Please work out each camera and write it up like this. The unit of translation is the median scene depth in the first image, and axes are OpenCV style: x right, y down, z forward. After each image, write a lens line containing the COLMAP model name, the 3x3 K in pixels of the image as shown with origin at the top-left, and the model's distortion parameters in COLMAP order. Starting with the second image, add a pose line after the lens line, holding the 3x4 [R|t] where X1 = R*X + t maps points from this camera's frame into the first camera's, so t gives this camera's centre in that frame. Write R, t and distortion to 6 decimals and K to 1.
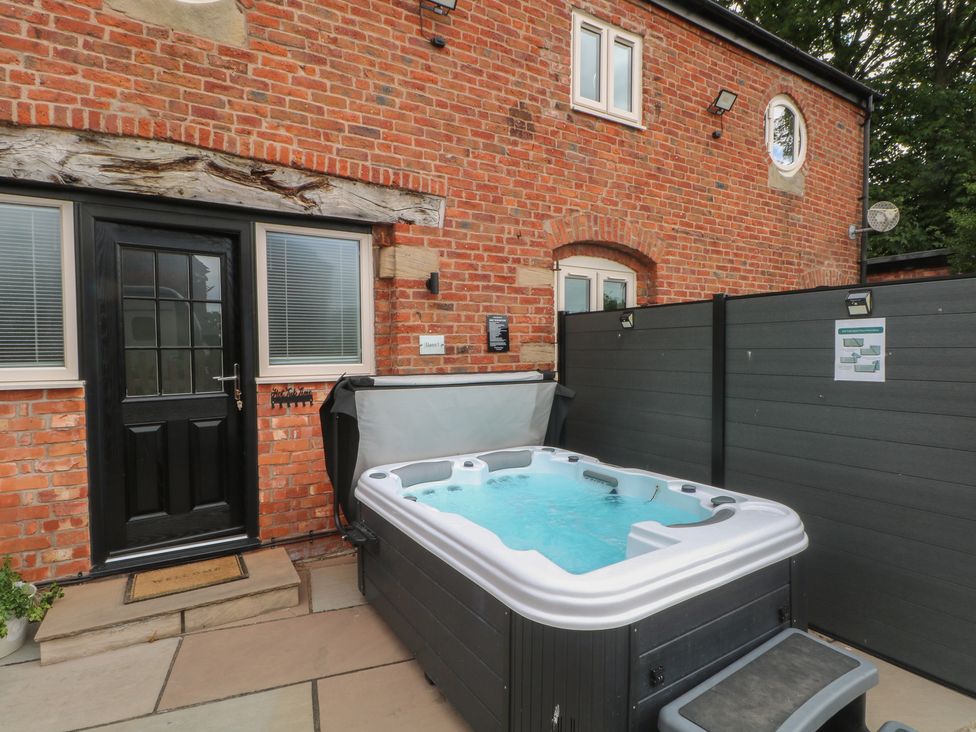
lens RADIAL K [[512.4, 0, 483.1], [0, 512.4, 366.7], [0, 0, 1]] dist [-0.000203, -0.012486]
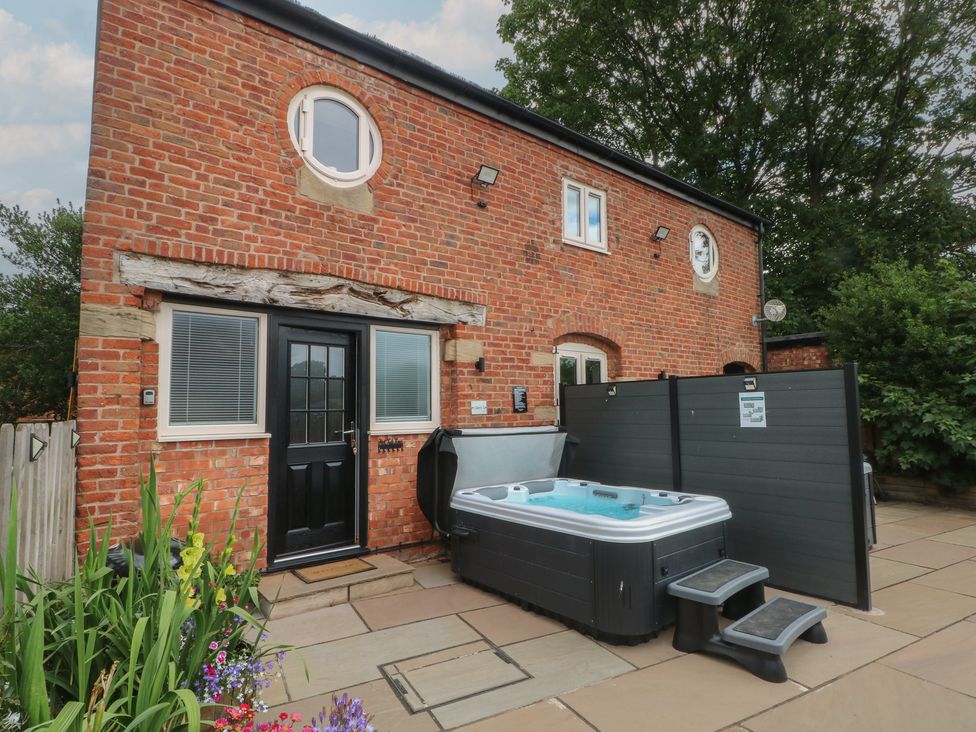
lens RADIAL K [[512.4, 0, 490.5], [0, 512.4, 366.8], [0, 0, 1]] dist [-0.000203, -0.012486]
pose [[0.991887, 0.005550, 0.127000, -0.286735], [0.009676, 0.992852, -0.118960, 0.016434], [-0.126752, 0.119224, 0.984743, -0.477344]]
